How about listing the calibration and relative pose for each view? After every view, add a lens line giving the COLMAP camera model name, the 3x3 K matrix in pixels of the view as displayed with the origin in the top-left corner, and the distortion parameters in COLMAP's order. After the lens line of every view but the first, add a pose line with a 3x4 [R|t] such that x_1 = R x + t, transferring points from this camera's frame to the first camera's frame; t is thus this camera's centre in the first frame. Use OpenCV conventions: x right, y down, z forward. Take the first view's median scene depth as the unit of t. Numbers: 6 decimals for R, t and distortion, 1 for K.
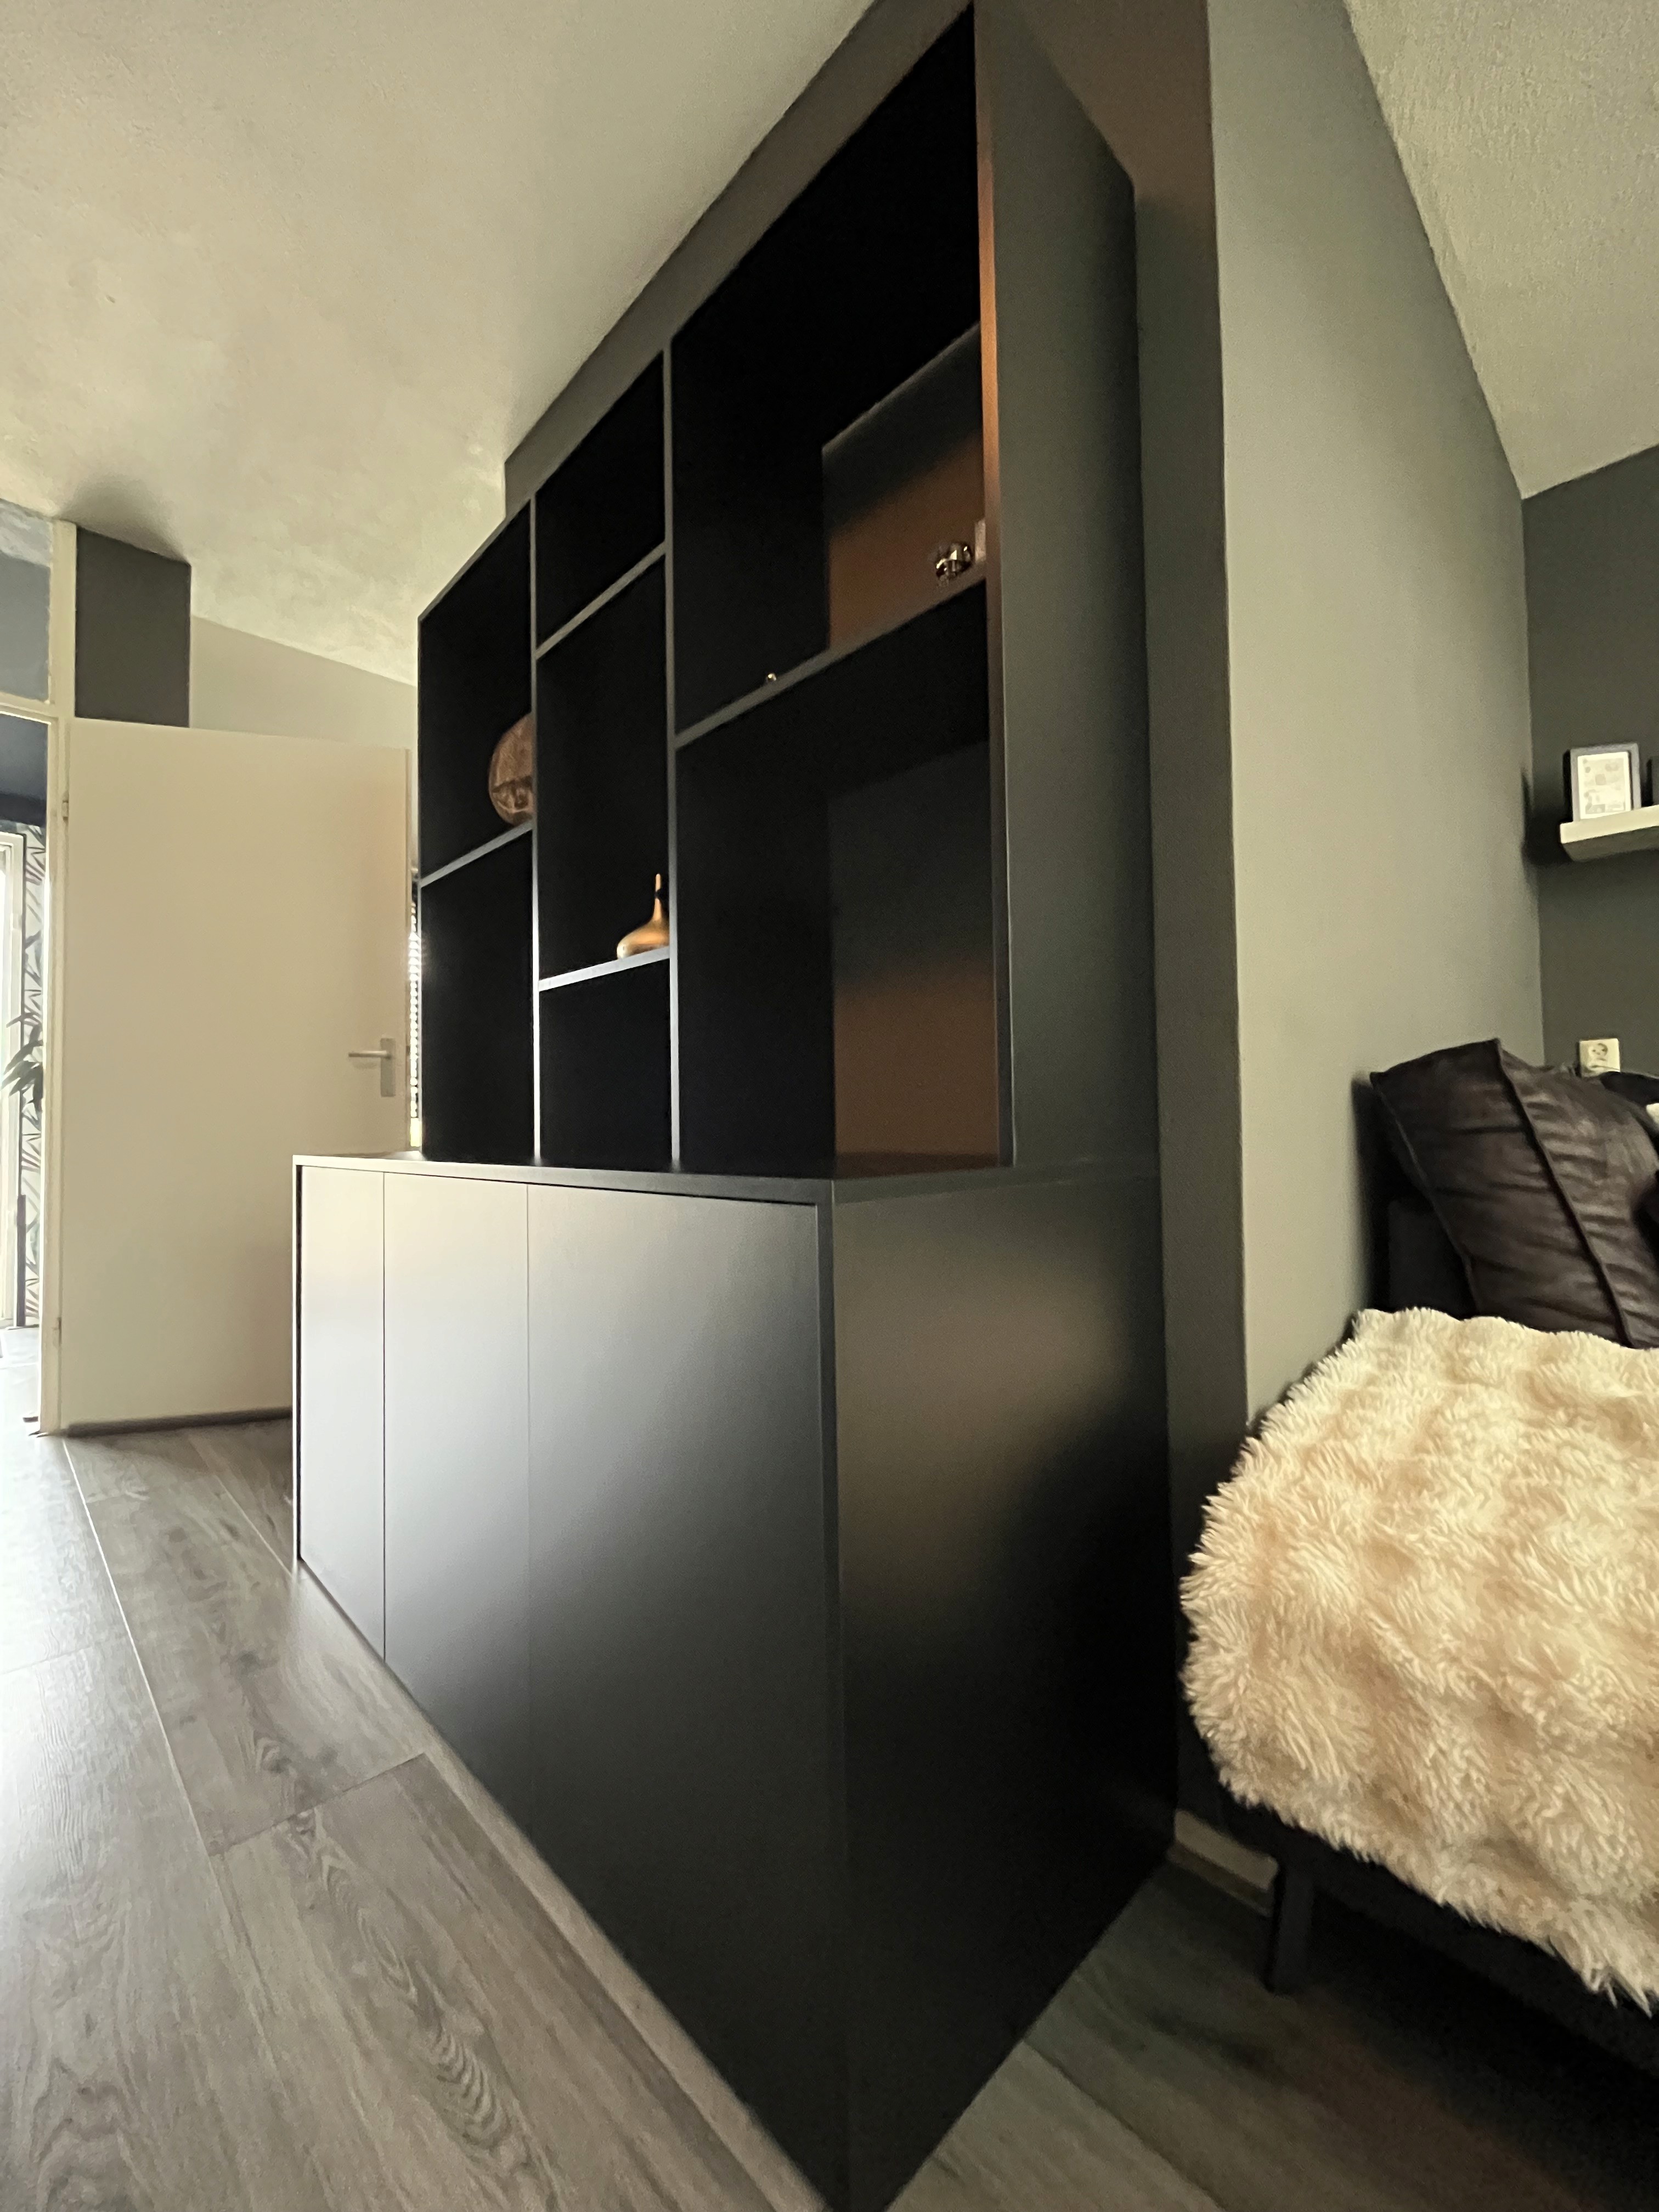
lens RADIAL K [[890.2, 0, 827.7], [0, 890.2, 1099.2], [0, 0, 1]] dist [-0.001388, 0.000035]
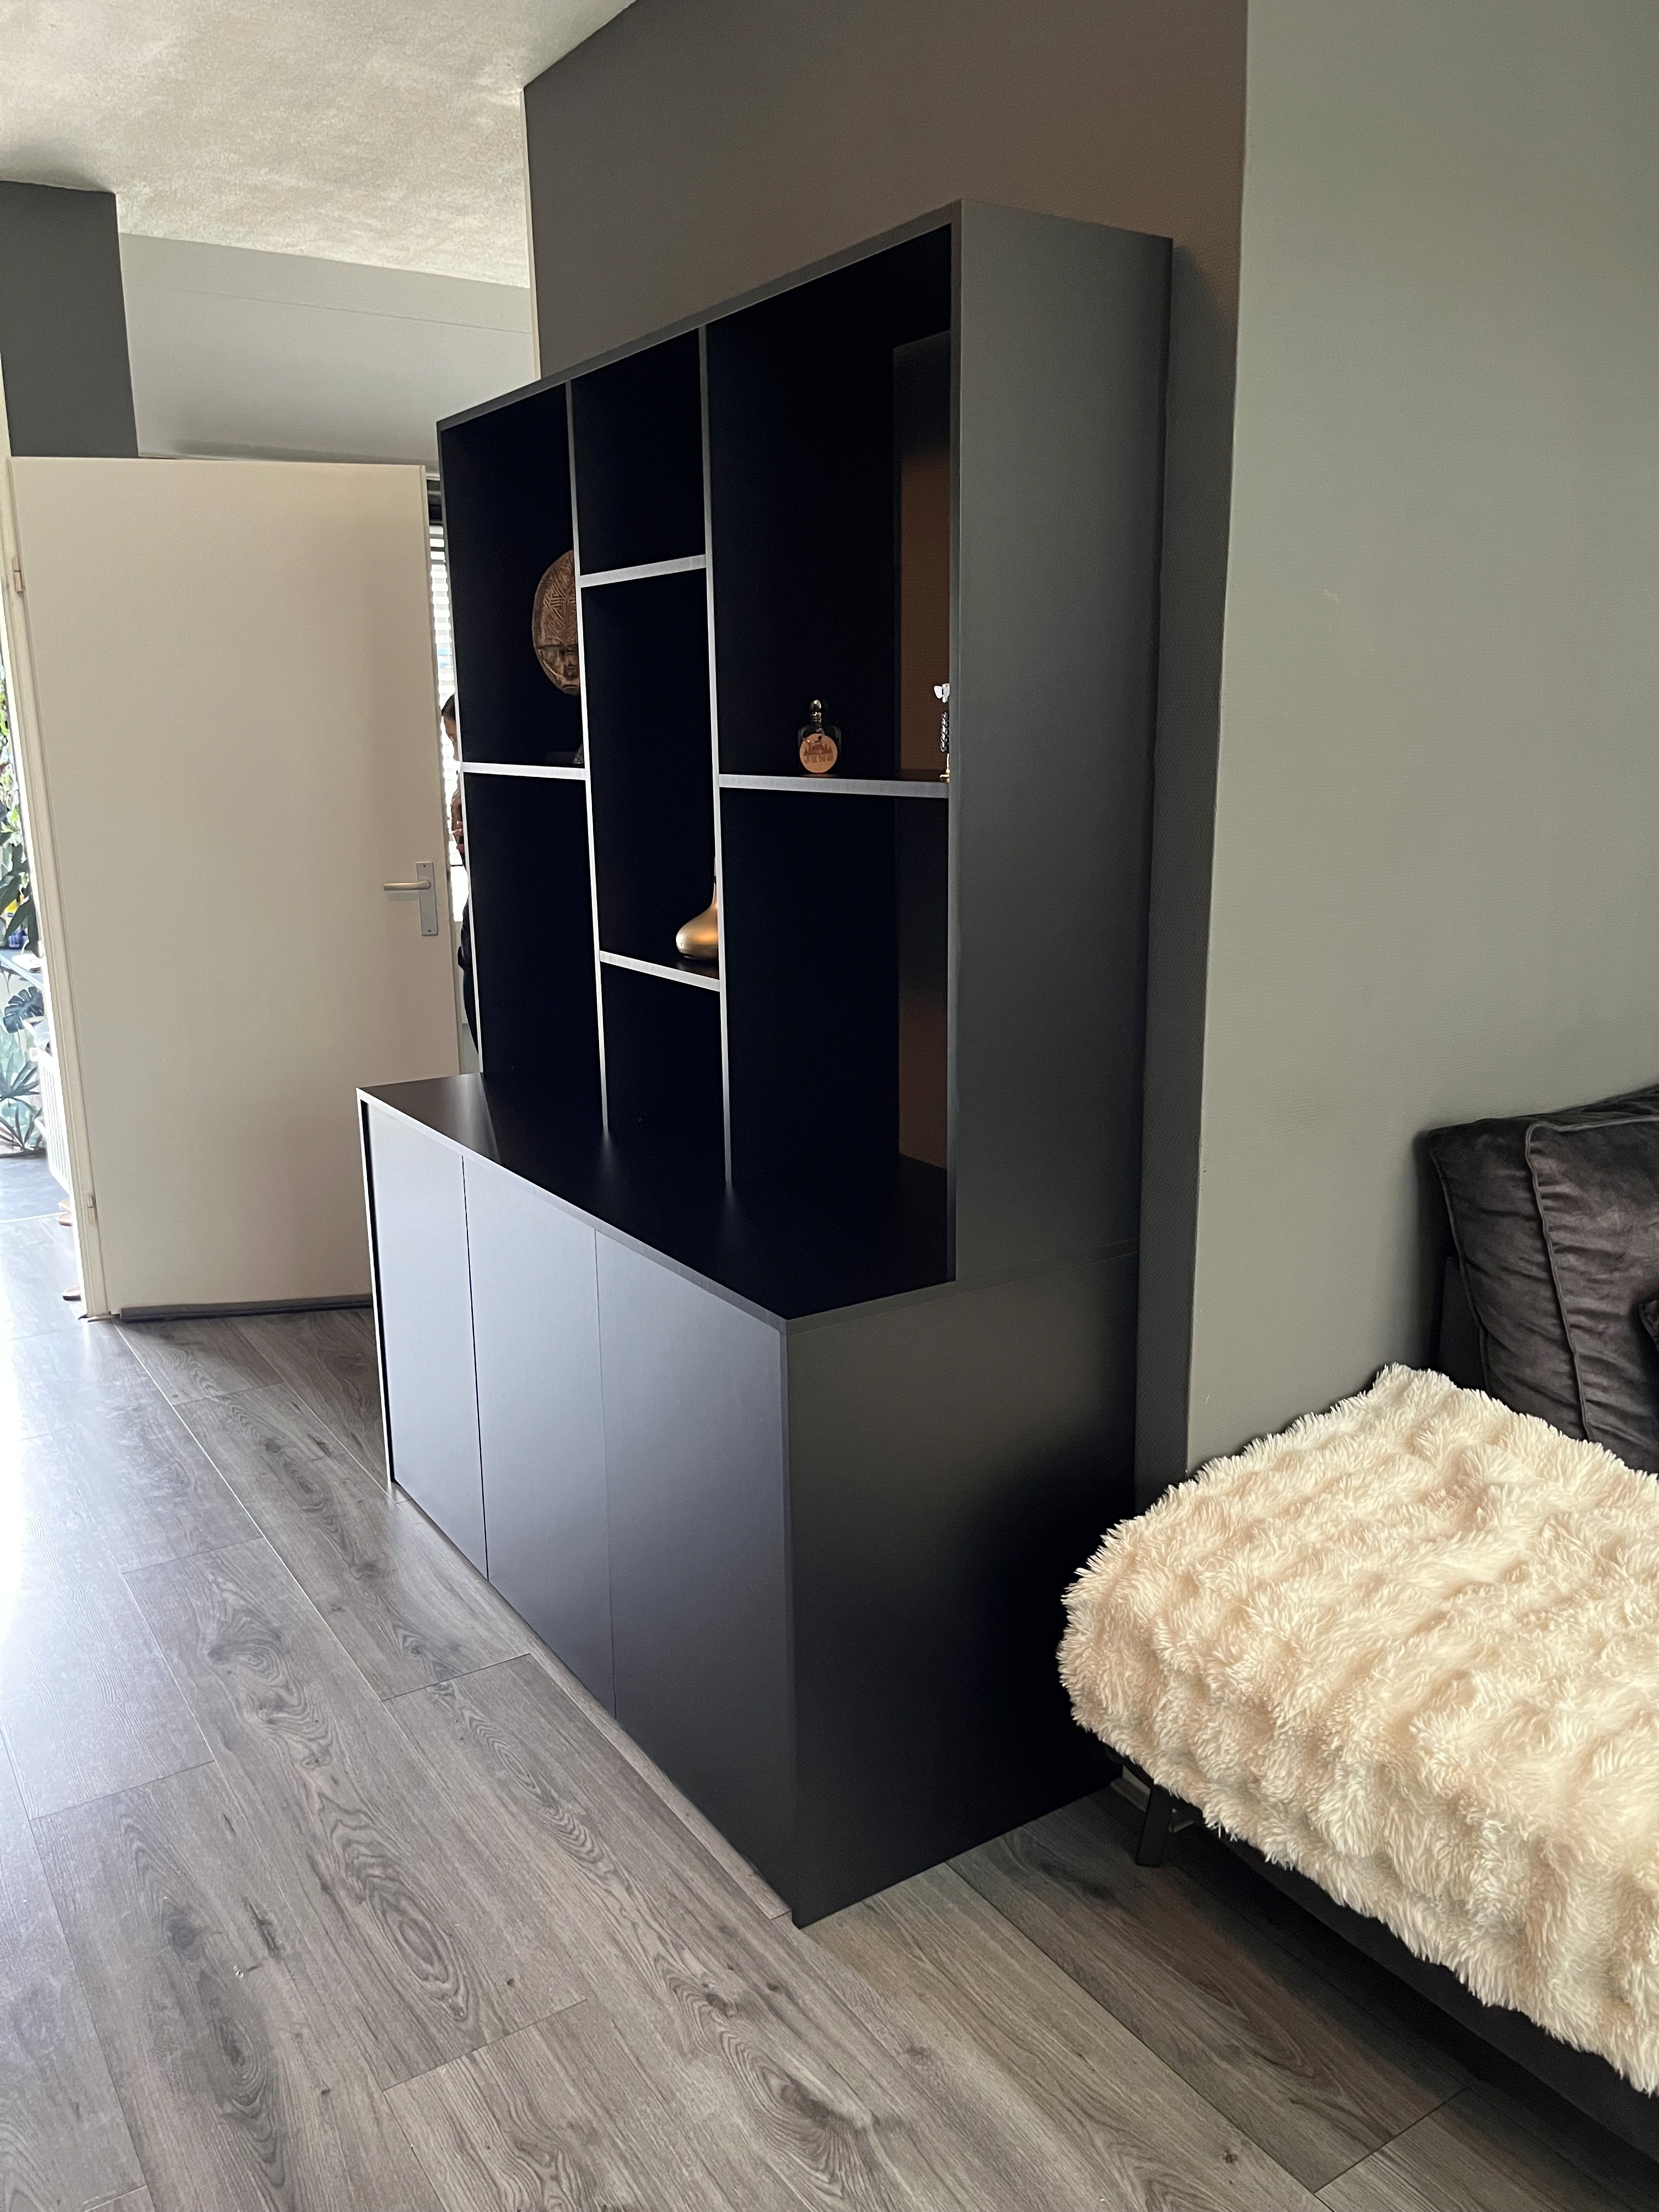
lens RADIAL K [[1659.1, 0, 826.5], [0, 1659.1, 1103.9], [0, 0, 1]] dist [0.051965, -0.073009]
pose [[0.981678, 0.044444, -0.185292, 0.351107], [0.003828, 0.967623, 0.252370, -0.593739], [0.190510, -0.248456, 0.949724, -0.950893]]
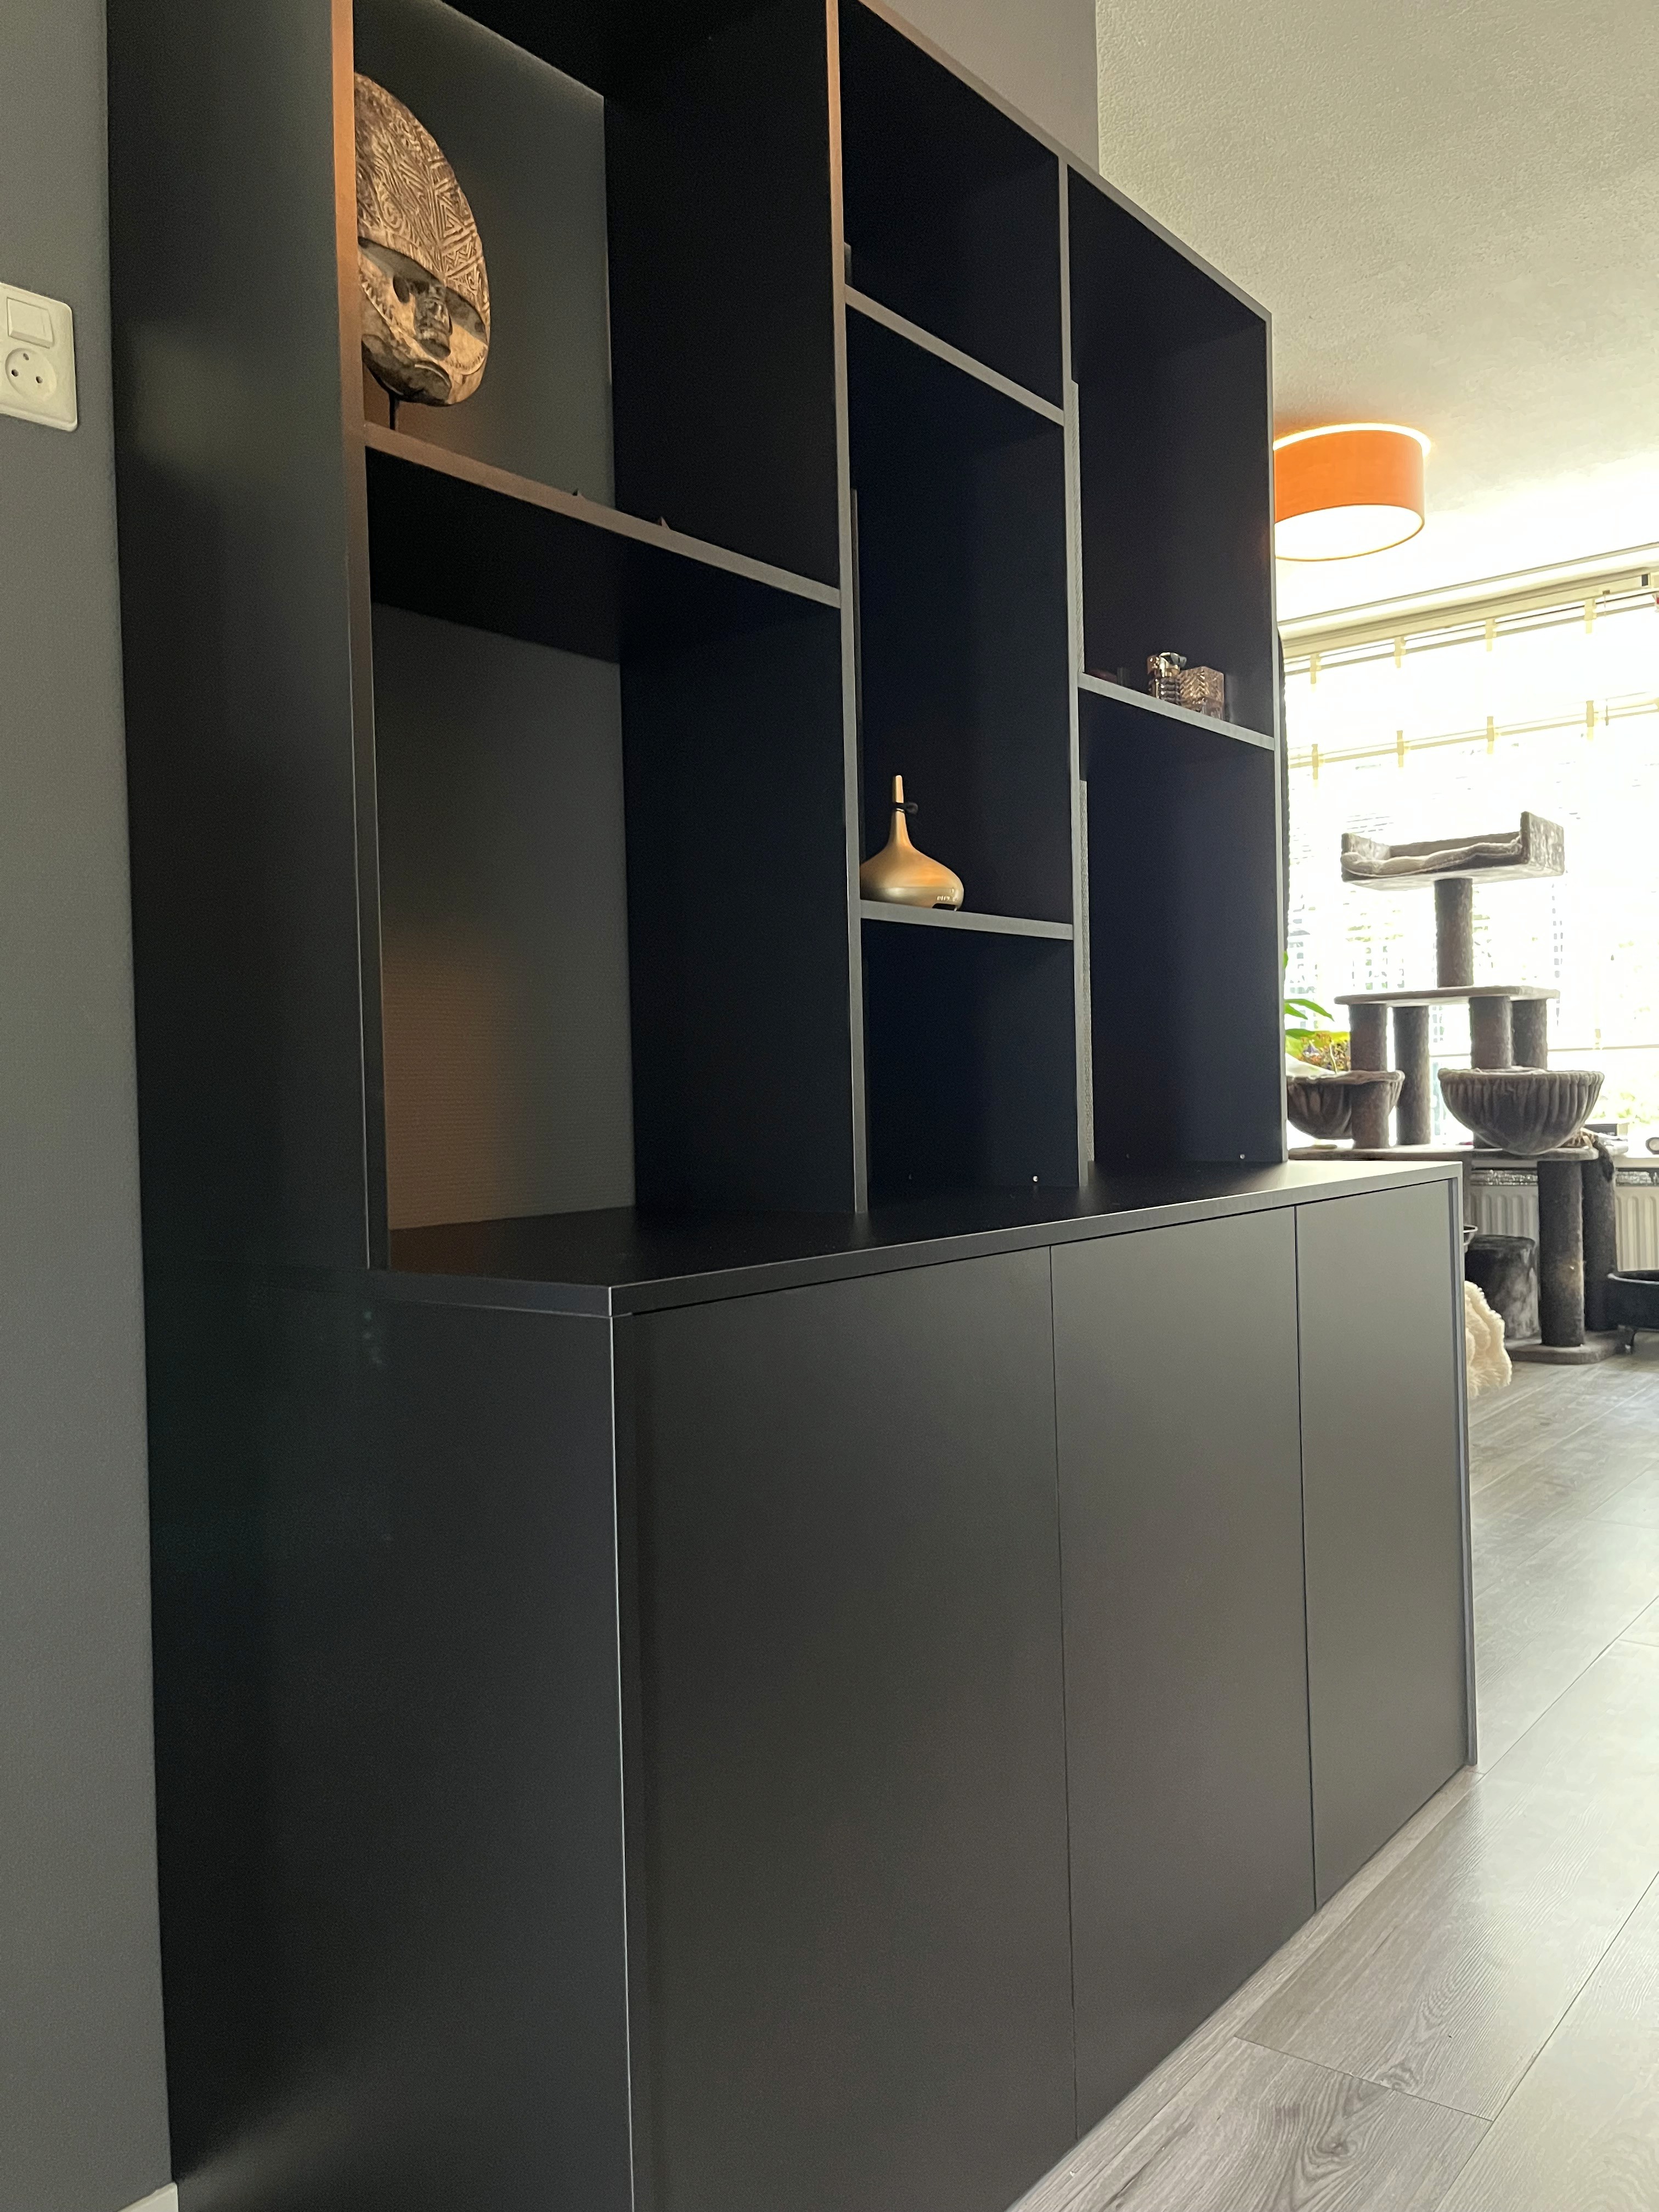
lens RADIAL K [[1659.1, 0, 833.1], [0, 1659.1, 1083.0], [0, 0, 1]] dist [0.051965, -0.073009]
pose [[-0.115338, 0.011331, 0.993262, -1.913260], [-0.009114, 0.999881, -0.012465, -0.011178], [-0.993284, -0.010490, -0.115221, 1.609979]]
